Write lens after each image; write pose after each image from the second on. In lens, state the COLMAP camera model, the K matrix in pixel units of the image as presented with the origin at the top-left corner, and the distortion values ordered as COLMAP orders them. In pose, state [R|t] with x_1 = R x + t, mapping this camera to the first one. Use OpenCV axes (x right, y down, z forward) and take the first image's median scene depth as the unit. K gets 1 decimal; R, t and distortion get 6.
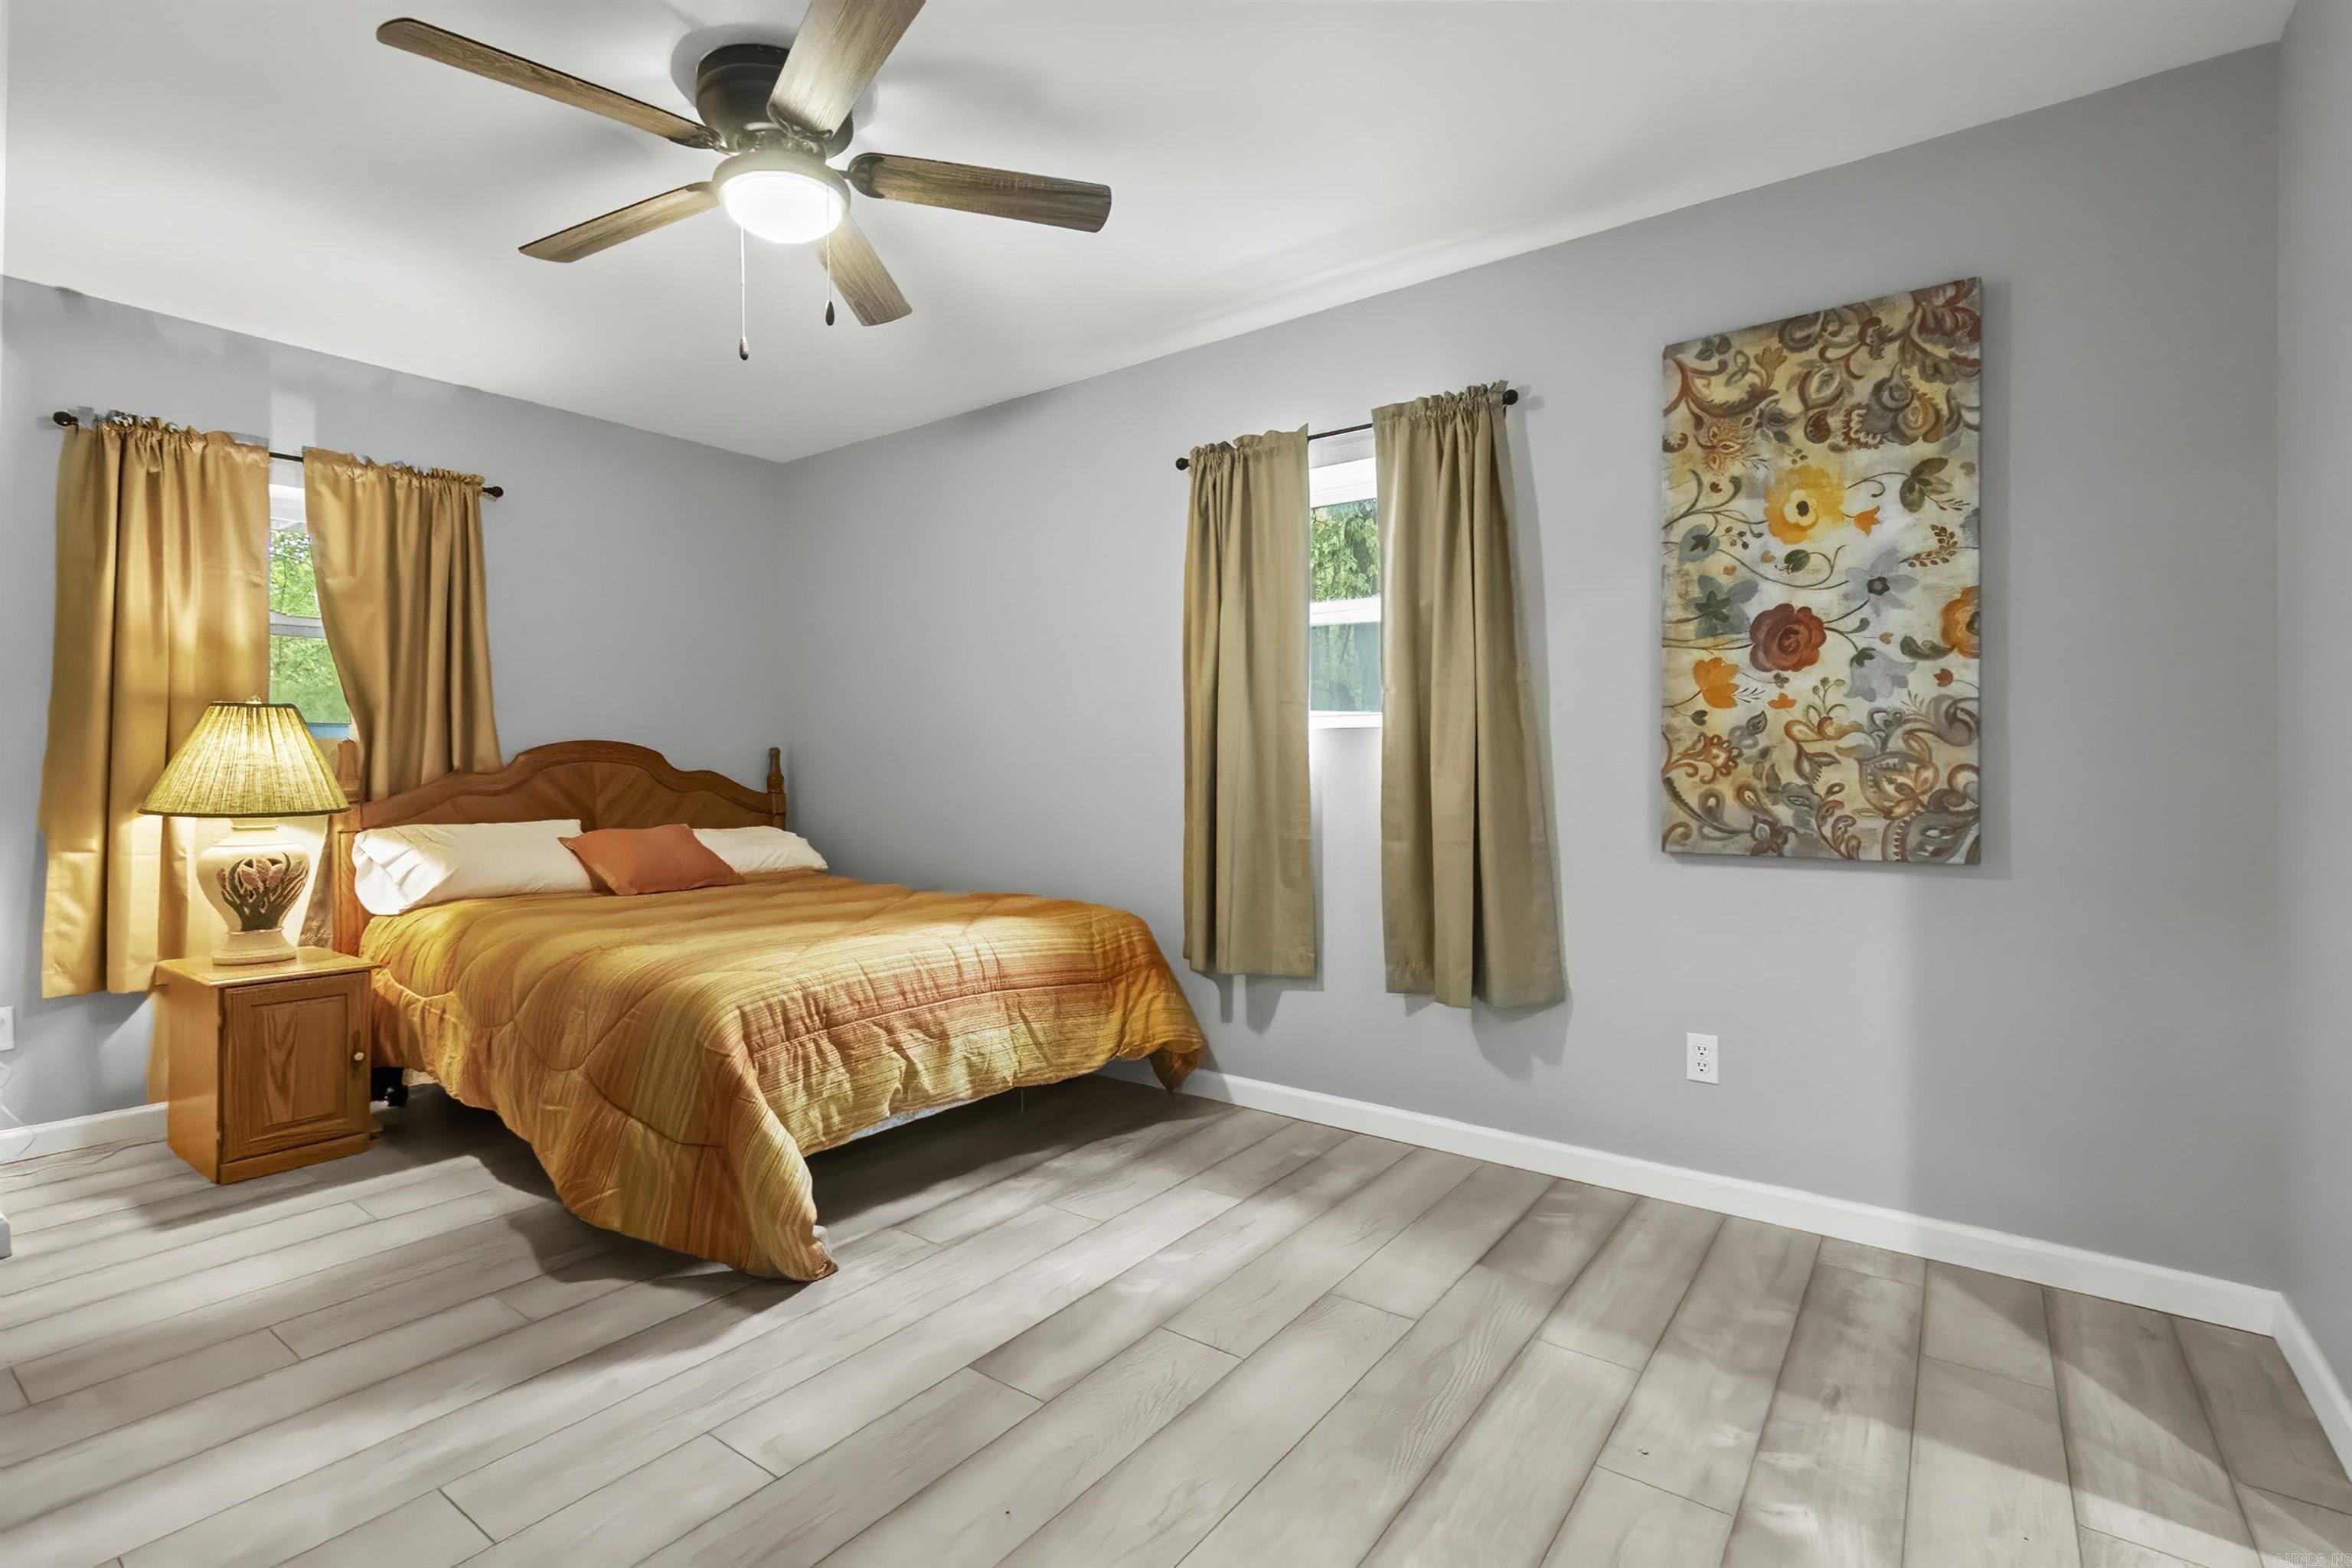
lens RADIAL K [[1100.2, 0, 1173.7], [0, 1100.2, 771.2], [0, 0, 1]] dist [0.004135, 0.000949]
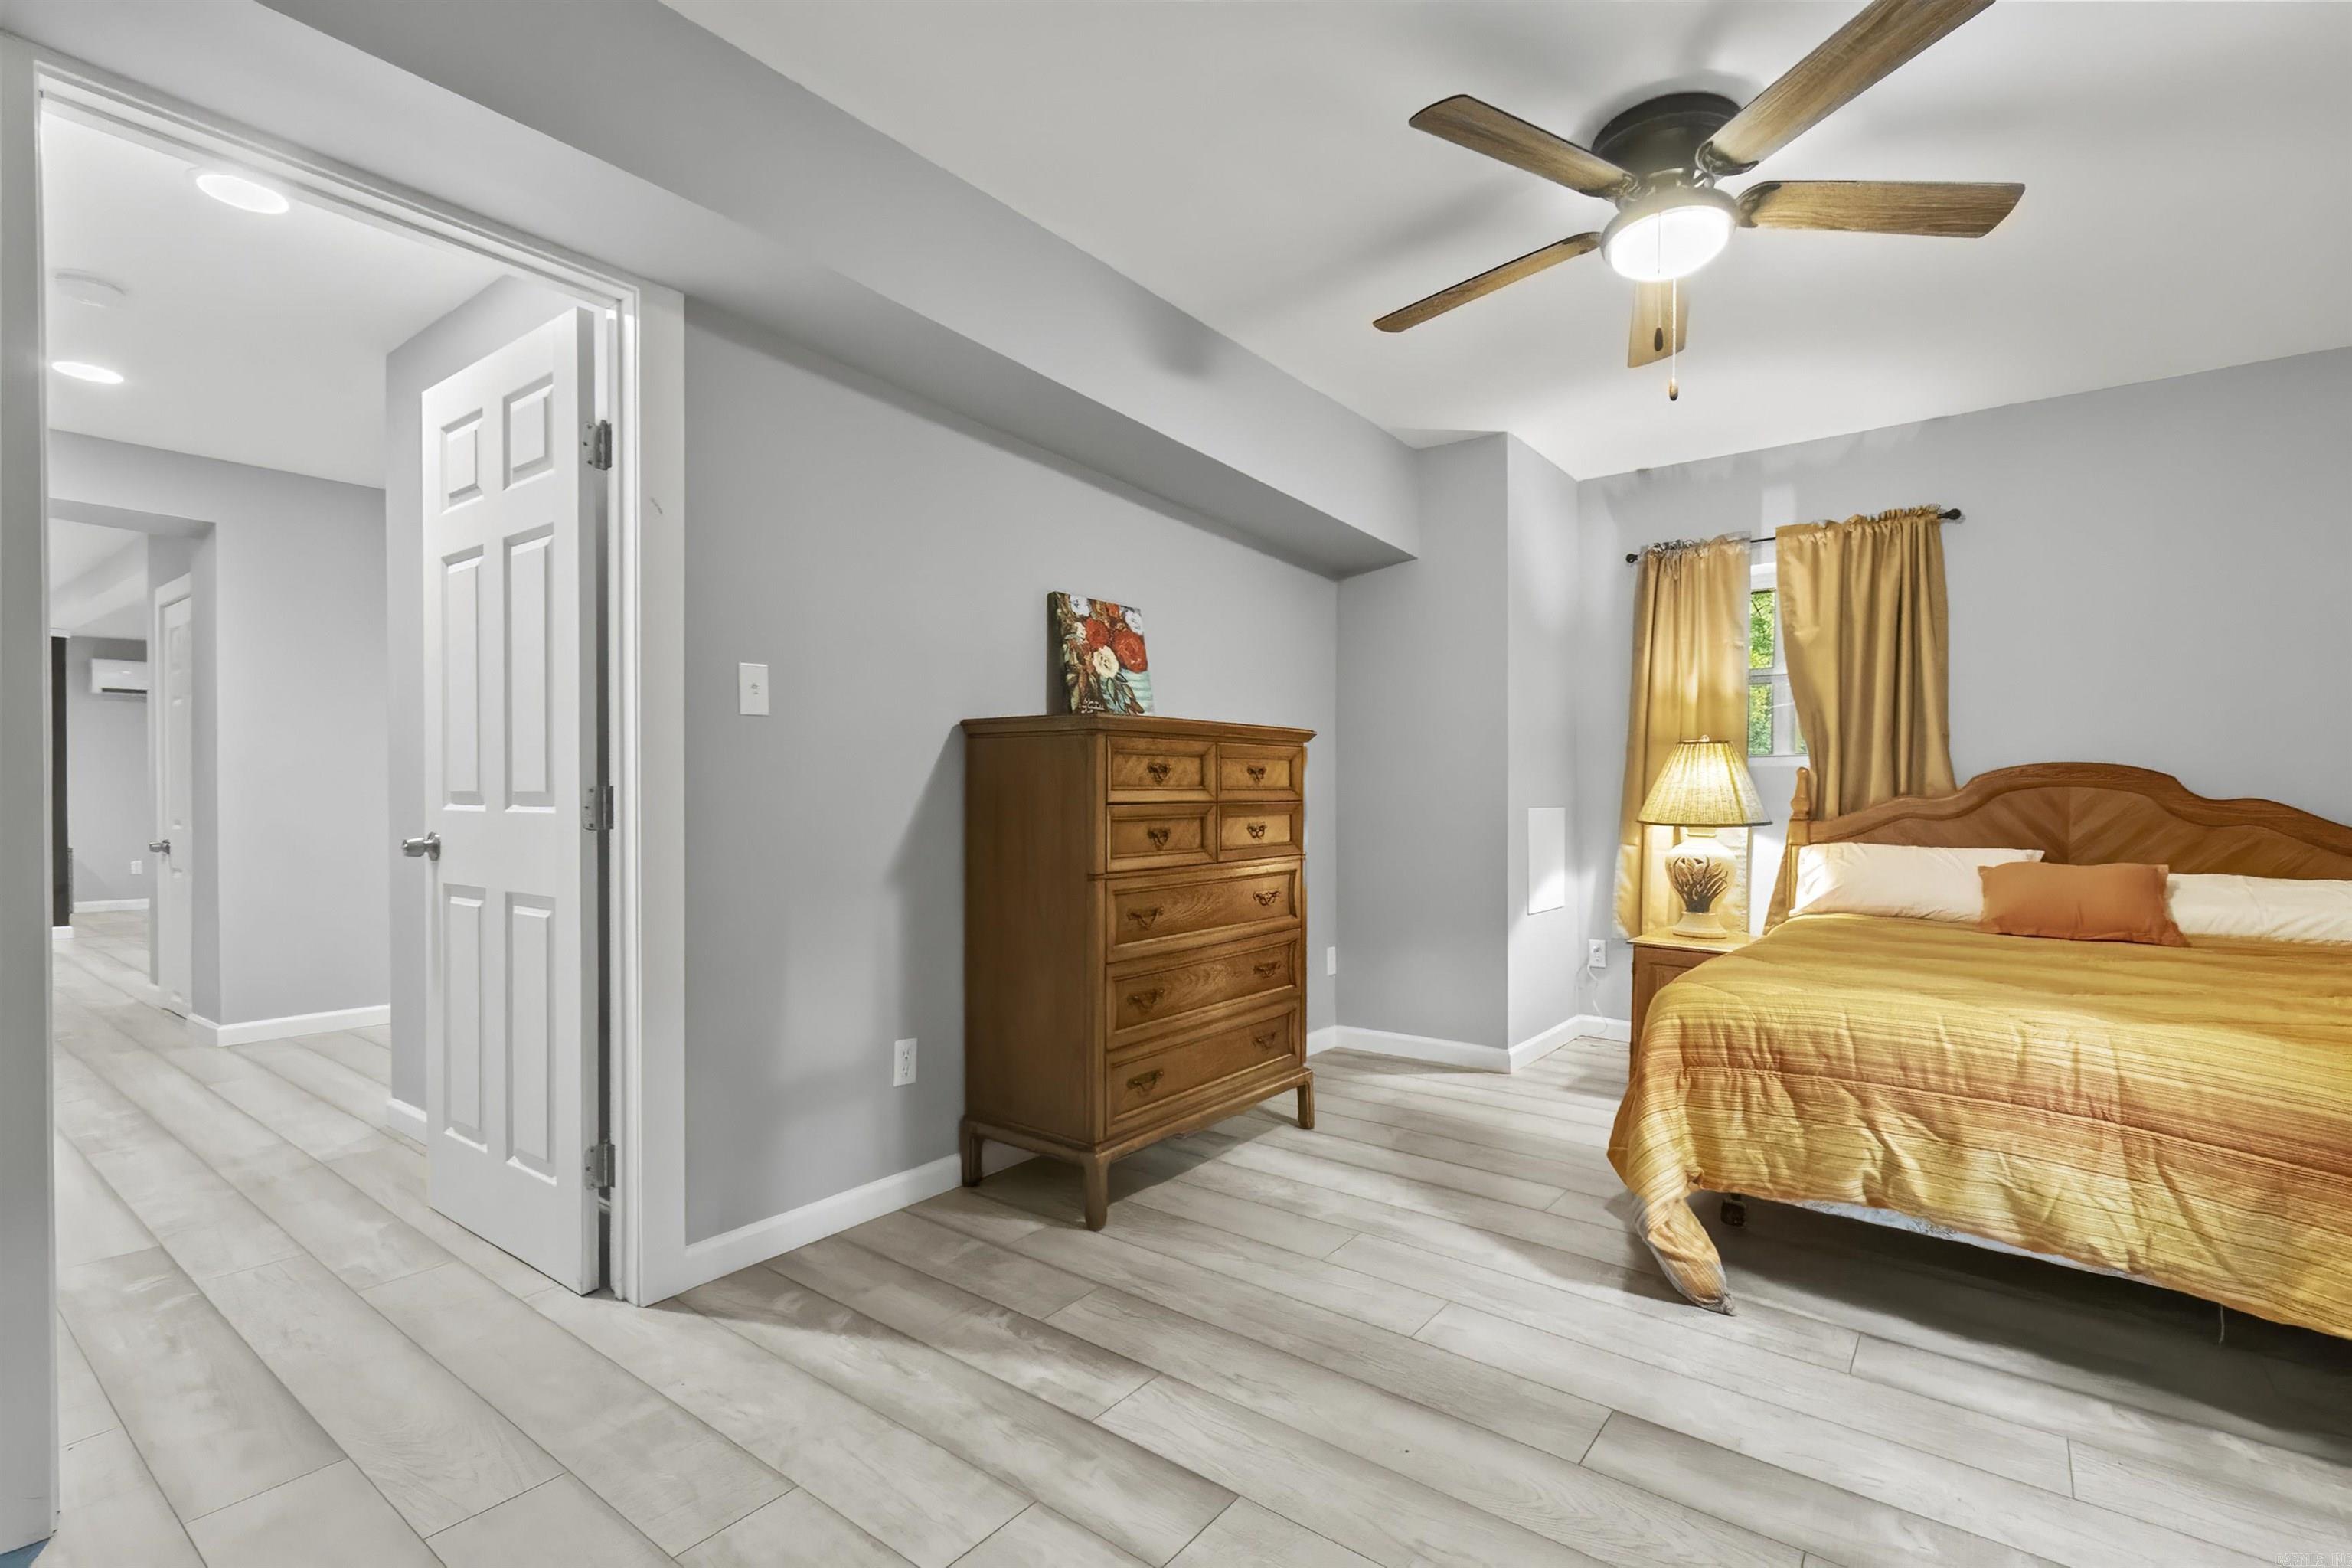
lens RADIAL K [[1095.5, 0, 1168.9], [0, 1095.5, 811.7], [0, 0, 1]] dist [0.001233, -0.000564]
pose [[-0.038297, 0.024248, -0.998972, 0.594089], [-0.013396, 0.999603, 0.024777, -0.001068], [0.999177, 0.014331, -0.037957, 0.492152]]
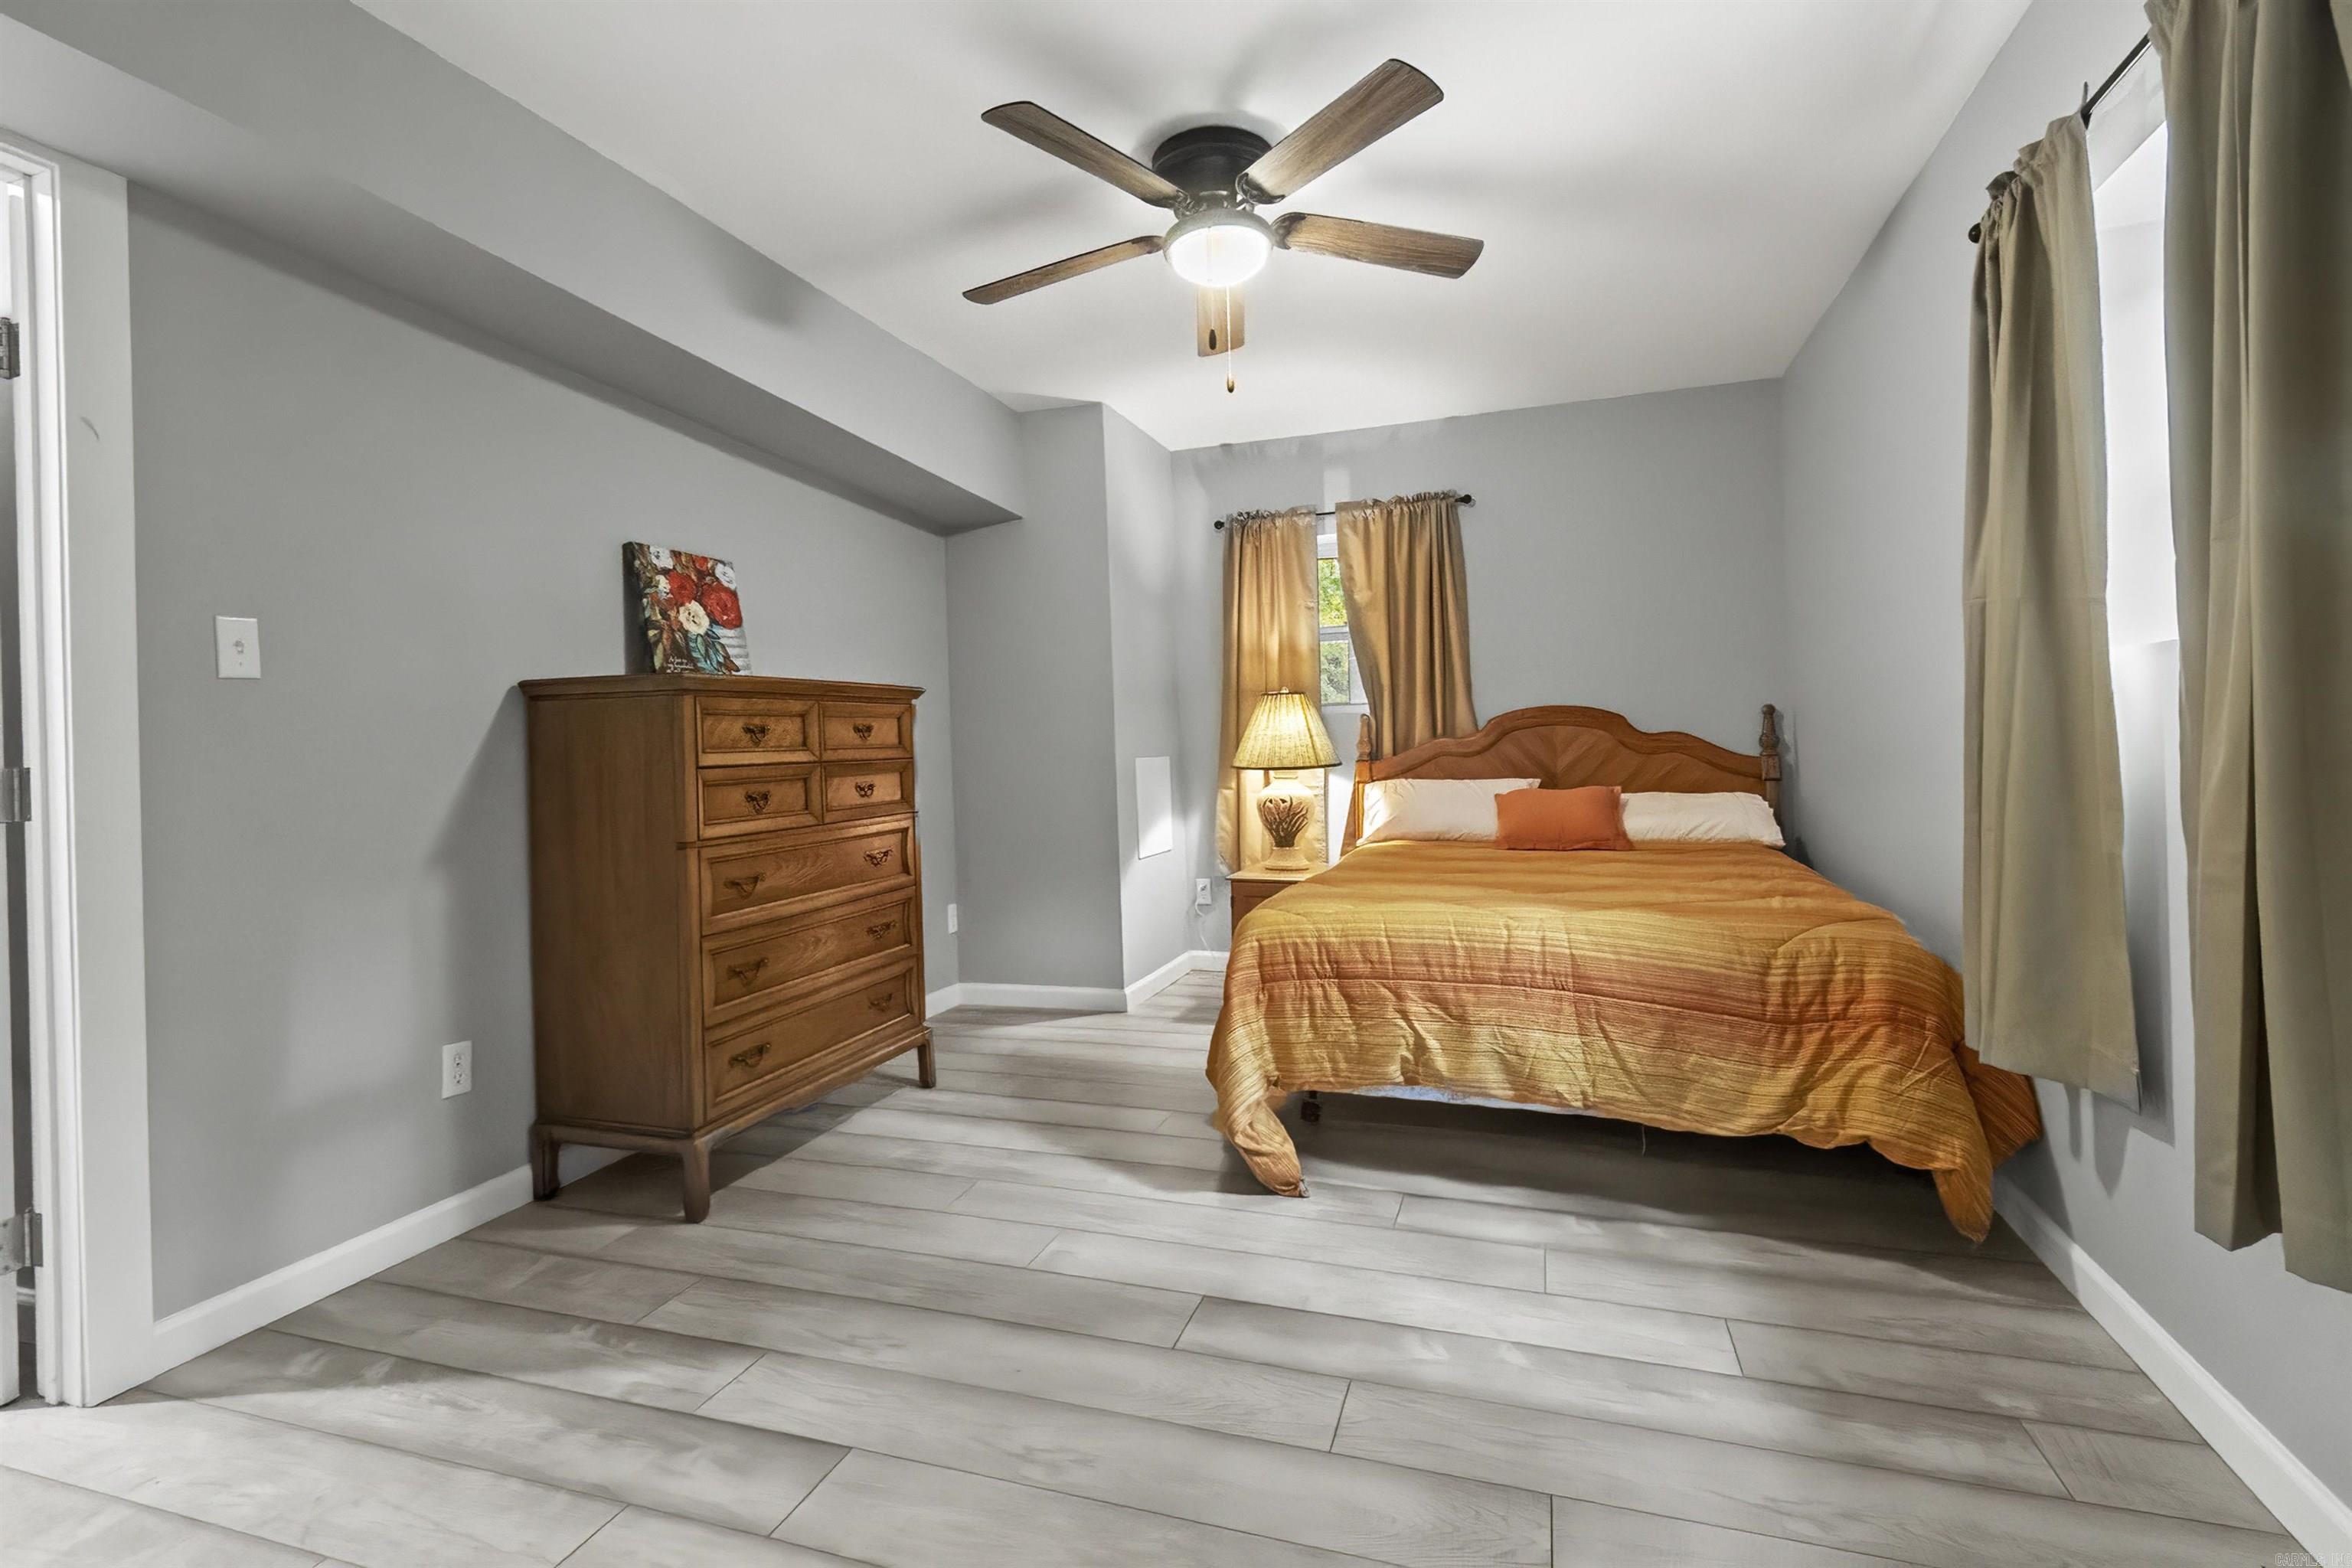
lens RADIAL K [[1125.8, 0, 1182.0], [0, 1125.8, 743.3], [0, 0, 1]] dist [0.003856, -0.000057]
pose [[0.296829, -0.001513, -0.954929, 0.654327], [0.015440, 0.999876, 0.003215, -0.000651], [0.954806, -0.015698, 0.296816, 0.509394]]
